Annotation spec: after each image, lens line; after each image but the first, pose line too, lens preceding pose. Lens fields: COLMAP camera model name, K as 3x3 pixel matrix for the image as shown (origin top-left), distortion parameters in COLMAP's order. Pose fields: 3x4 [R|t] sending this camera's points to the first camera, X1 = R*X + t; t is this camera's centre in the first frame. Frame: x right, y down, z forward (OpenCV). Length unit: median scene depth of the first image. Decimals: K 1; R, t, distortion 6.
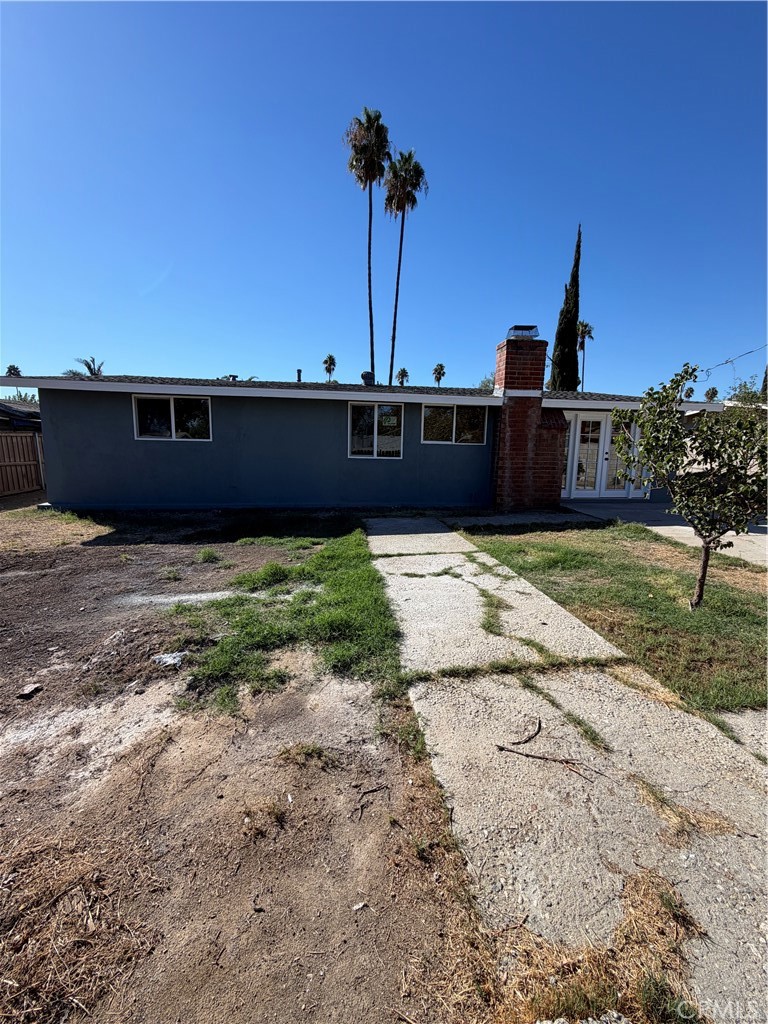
lens RADIAL K [[405.2, 0, 384.0], [0, 405.2, 512.0], [0, 0, 1]] dist [-0.002316, 0.000007]
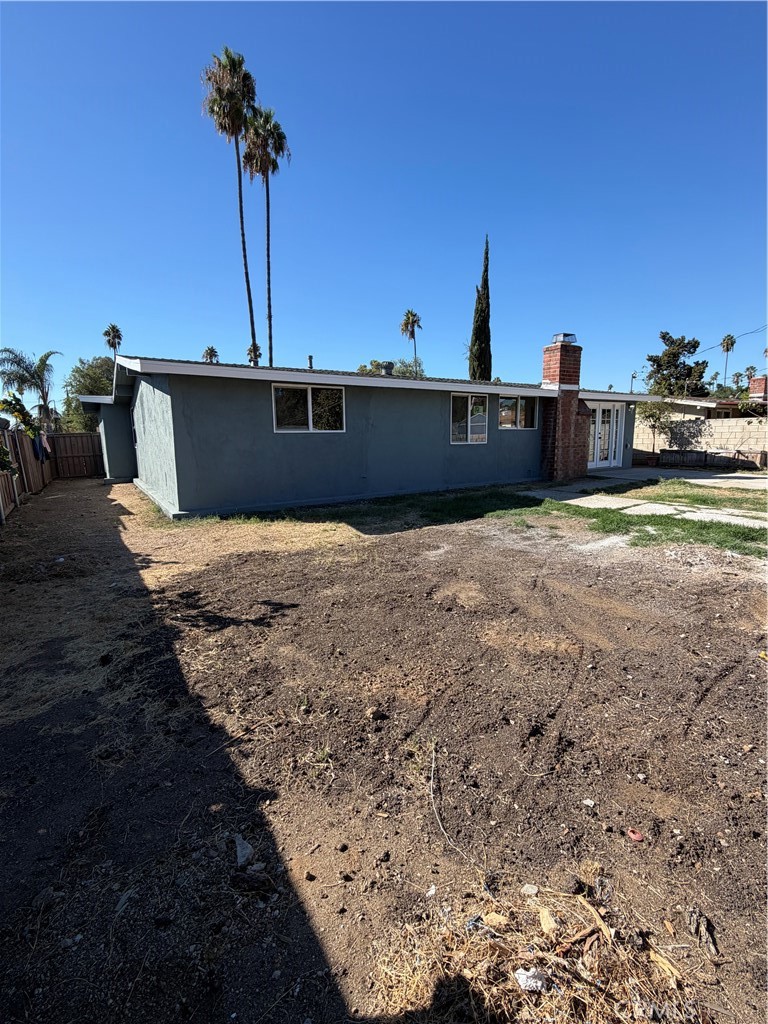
lens RADIAL K [[452.6, 0, 384.0], [0, 452.6, 512.0], [0, 0, 1]] dist [0.003716, 0.001027]
pose [[0.901226, -0.103145, 0.420895, -0.729227], [0.101542, 0.994484, 0.026285, -0.002048], [-0.421285, 0.019050, 0.906728, -0.024943]]
